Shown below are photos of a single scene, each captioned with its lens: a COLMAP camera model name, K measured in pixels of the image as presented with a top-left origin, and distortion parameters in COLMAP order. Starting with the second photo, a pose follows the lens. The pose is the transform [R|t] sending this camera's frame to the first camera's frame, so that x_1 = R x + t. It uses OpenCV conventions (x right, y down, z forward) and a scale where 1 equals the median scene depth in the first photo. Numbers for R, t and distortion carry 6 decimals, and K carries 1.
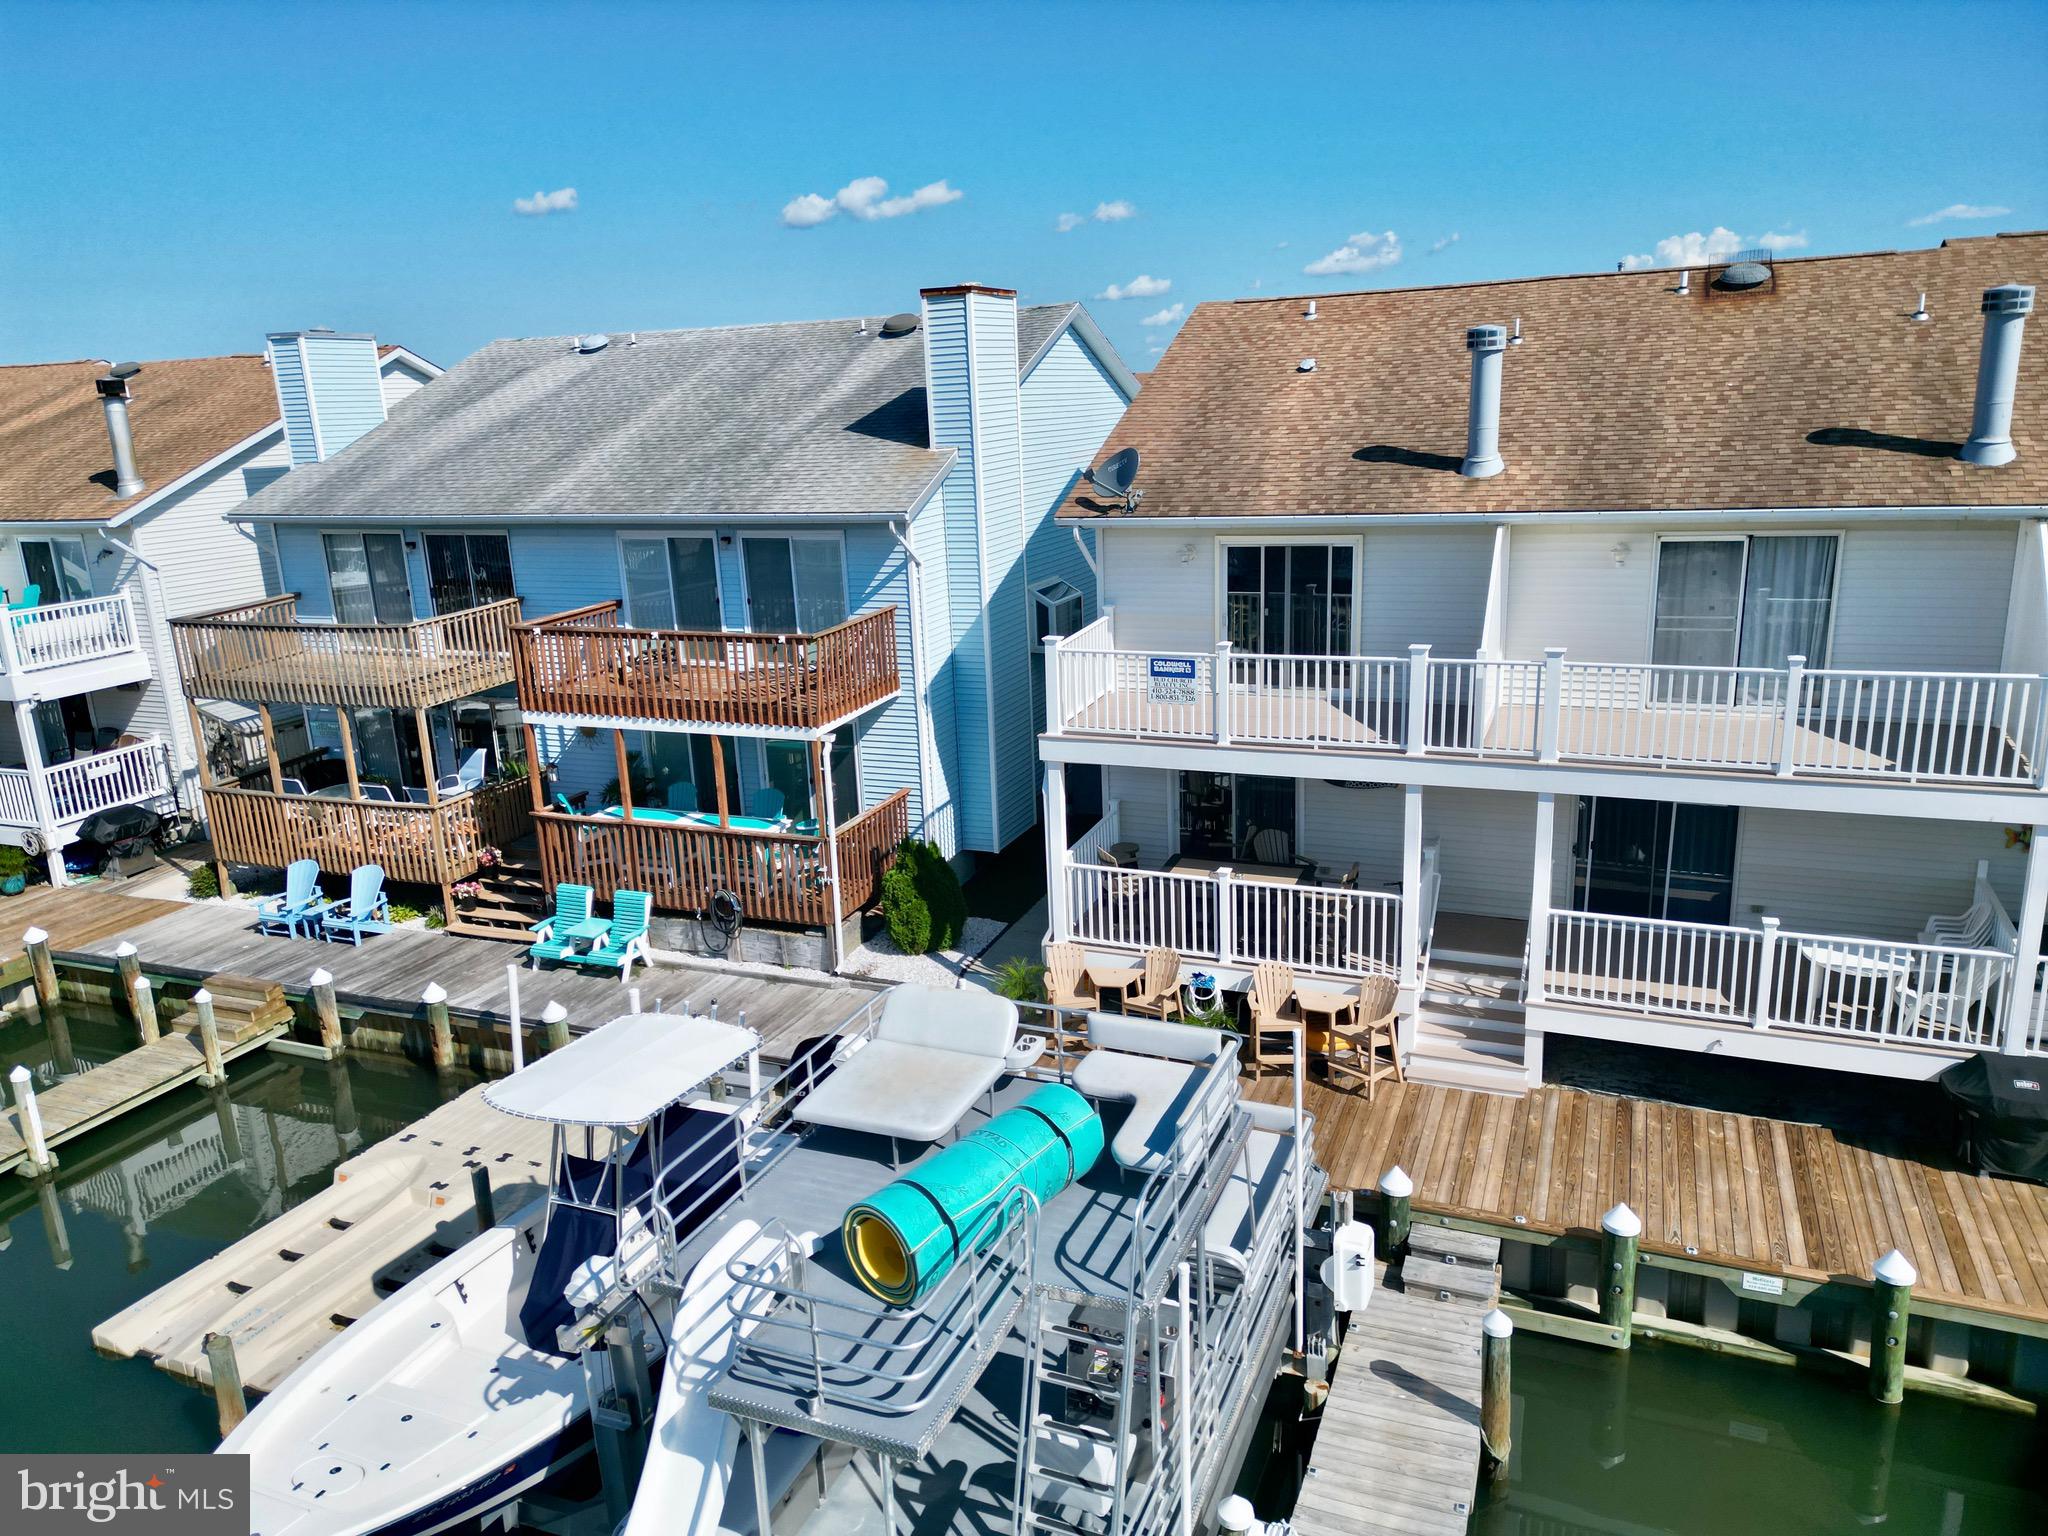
lens RADIAL K [[1431.8, 0, 1024.0], [0, 1431.8, 768.0], [0, 0, 1]] dist [0.047225, -0.001313]
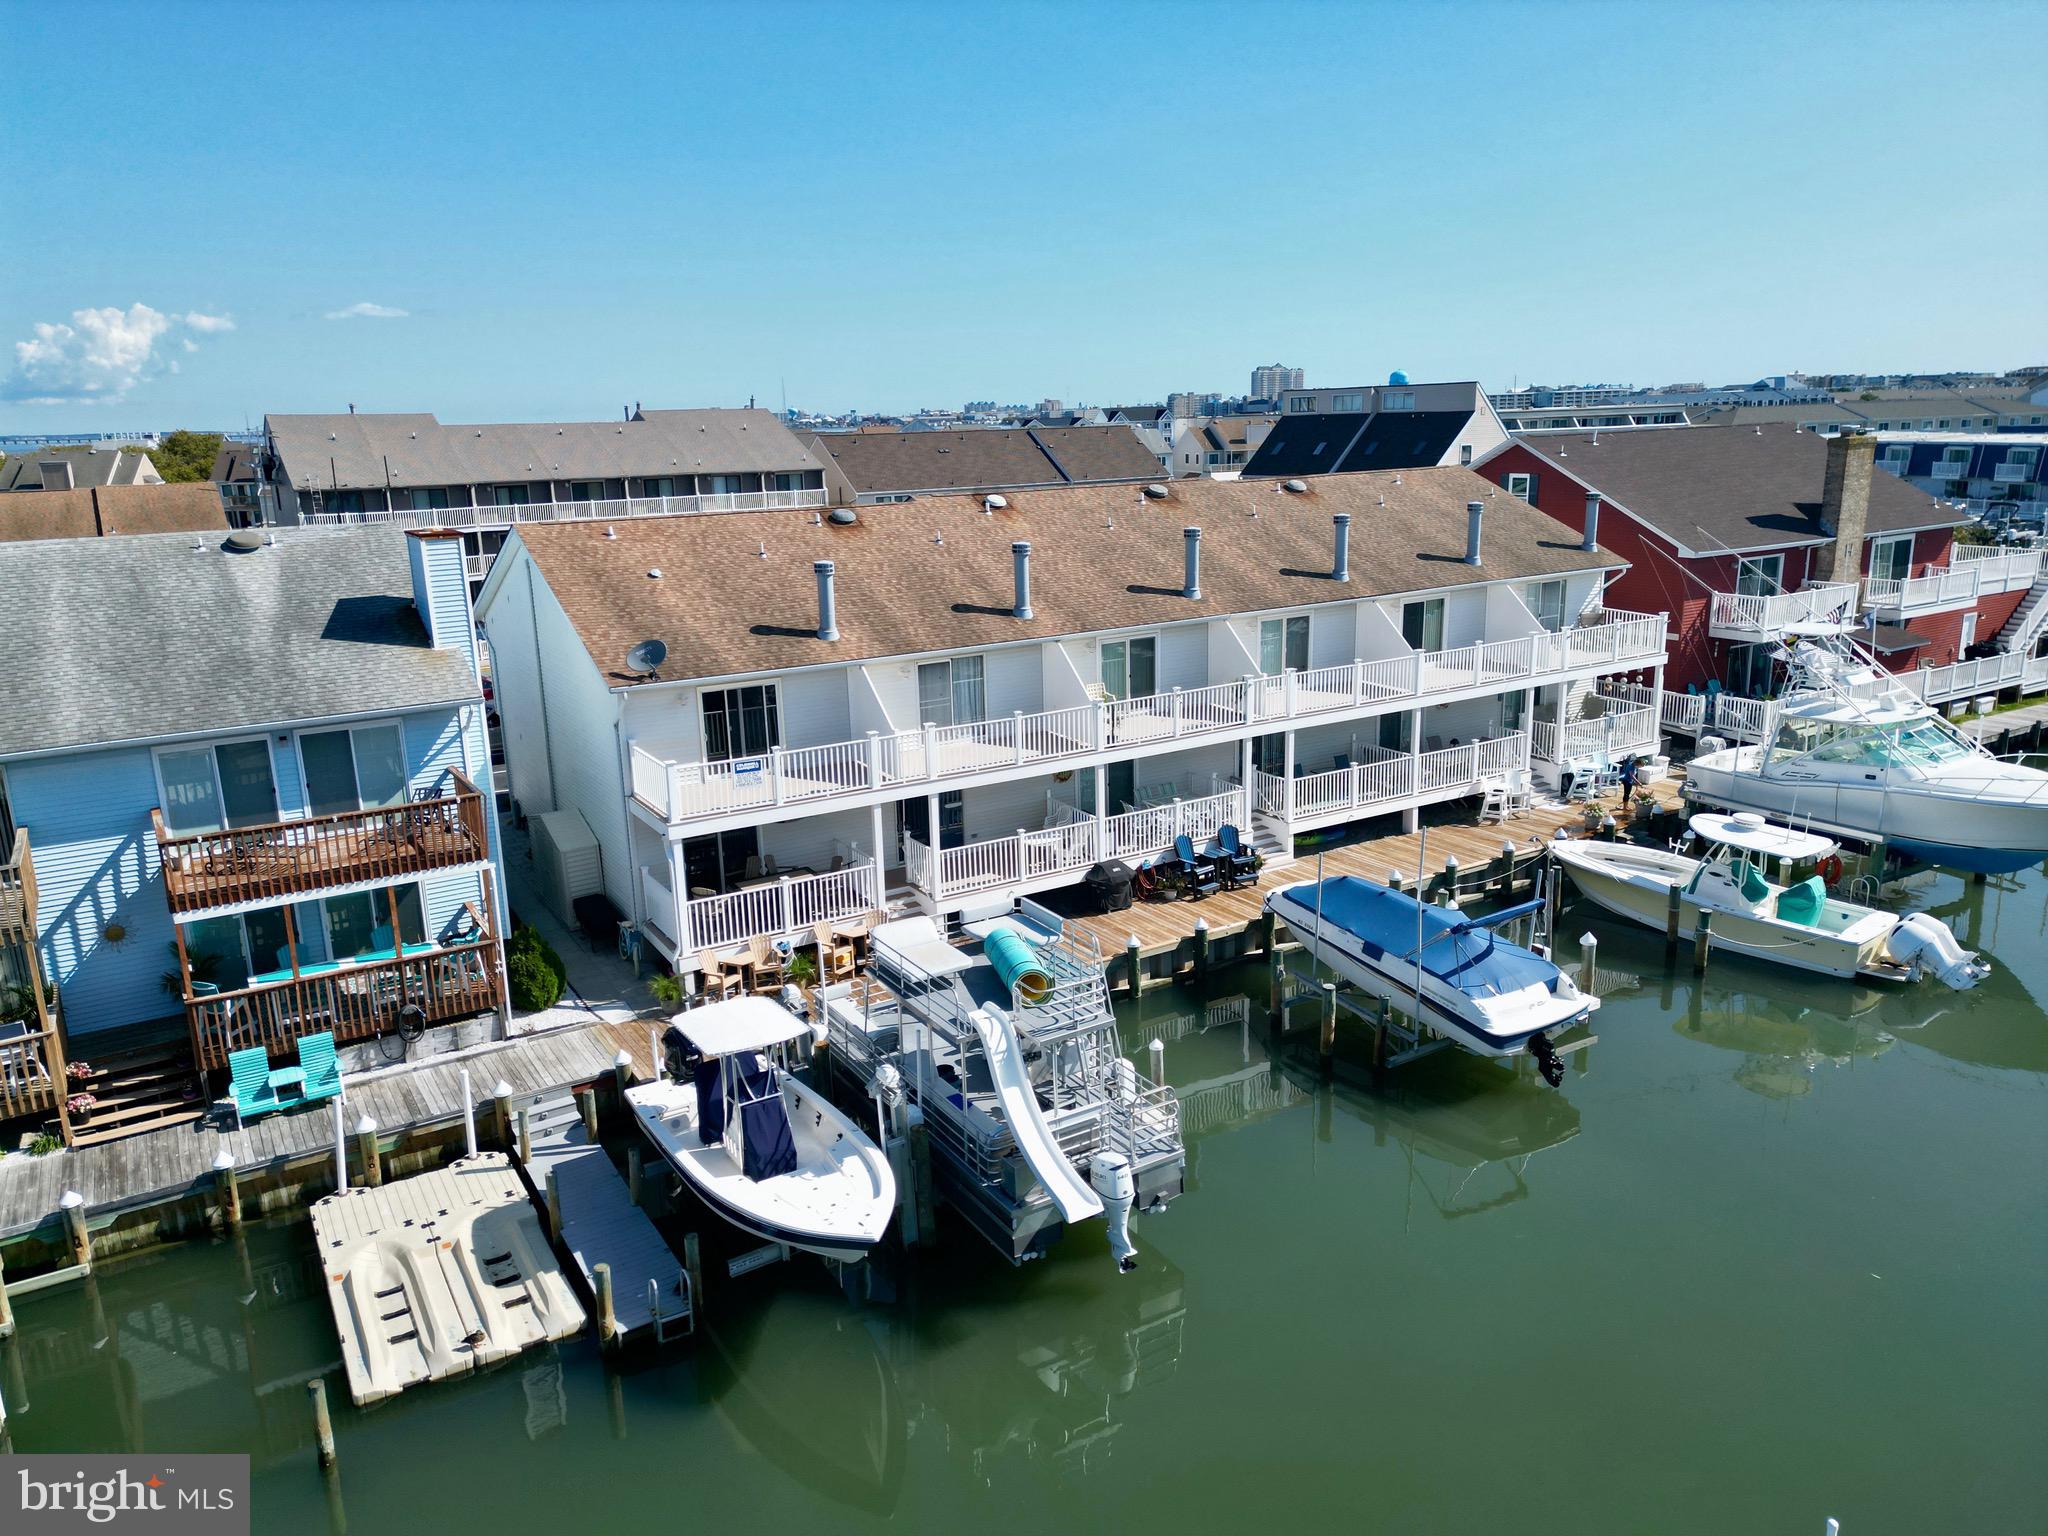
lens RADIAL K [[1431.8, 0, 1024.0], [0, 1431.8, 768.0], [0, 0, 1]] dist [0.047225, -0.001313]
pose [[0.584736, -0.167382, 0.793768, -0.961979], [0.209682, 0.976416, 0.051434, -0.079563], [-0.783656, 0.136363, 0.606043, -0.263010]]
